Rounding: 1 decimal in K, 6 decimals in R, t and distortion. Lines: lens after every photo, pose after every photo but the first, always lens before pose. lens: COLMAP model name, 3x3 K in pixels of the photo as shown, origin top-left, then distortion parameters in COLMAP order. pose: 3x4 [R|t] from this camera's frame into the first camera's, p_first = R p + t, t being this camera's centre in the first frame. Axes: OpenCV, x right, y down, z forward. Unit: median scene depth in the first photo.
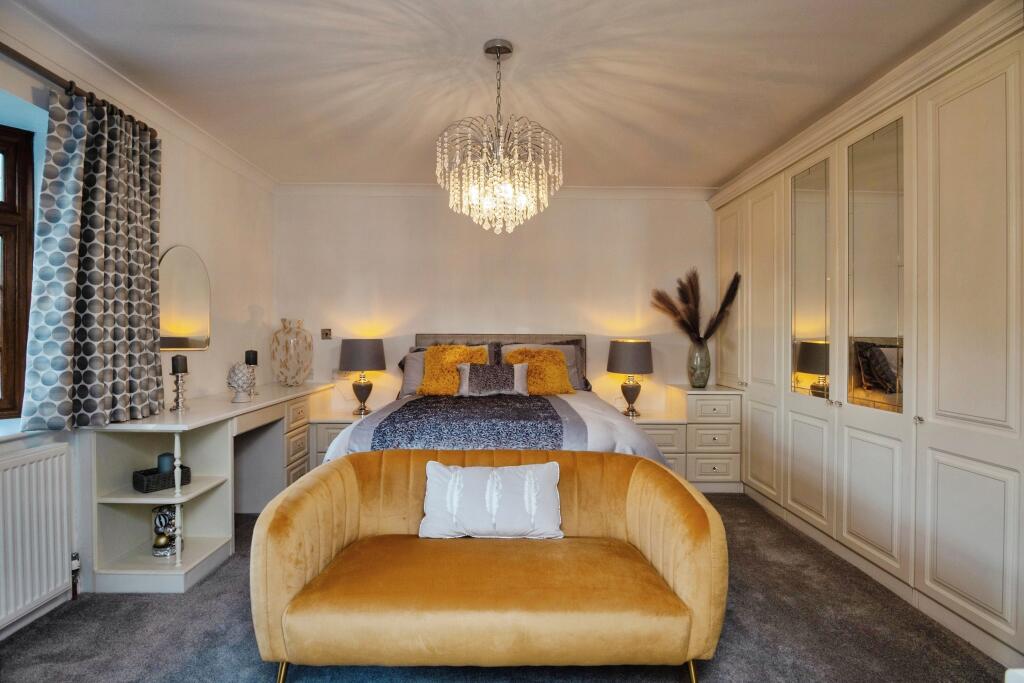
lens RADIAL K [[510.7, 0, 512.0], [0, 510.7, 341.5], [0, 0, 1]] dist [-0.003150, -0.000810]
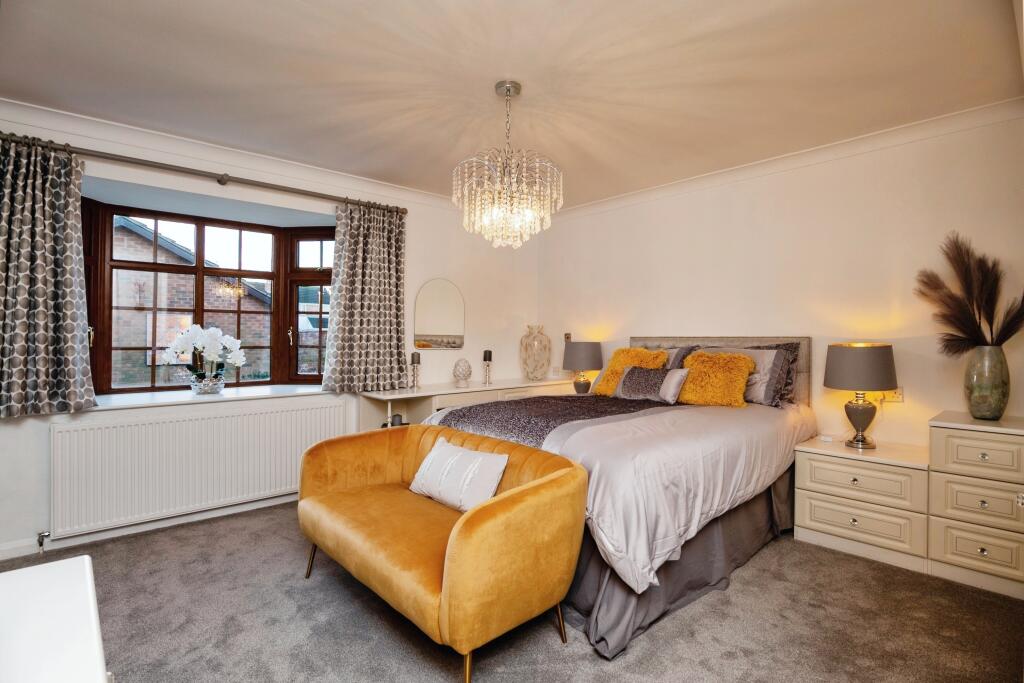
lens RADIAL K [[511.4, 0, 511.6], [0, 511.4, 336.9], [0, 0, 1]] dist [-0.001502, -0.000279]
pose [[0.654586, -0.006081, -0.755963, 0.720089], [-0.005121, 0.999909, -0.012477, -0.001843], [0.755970, 0.012039, 0.654495, 0.223098]]
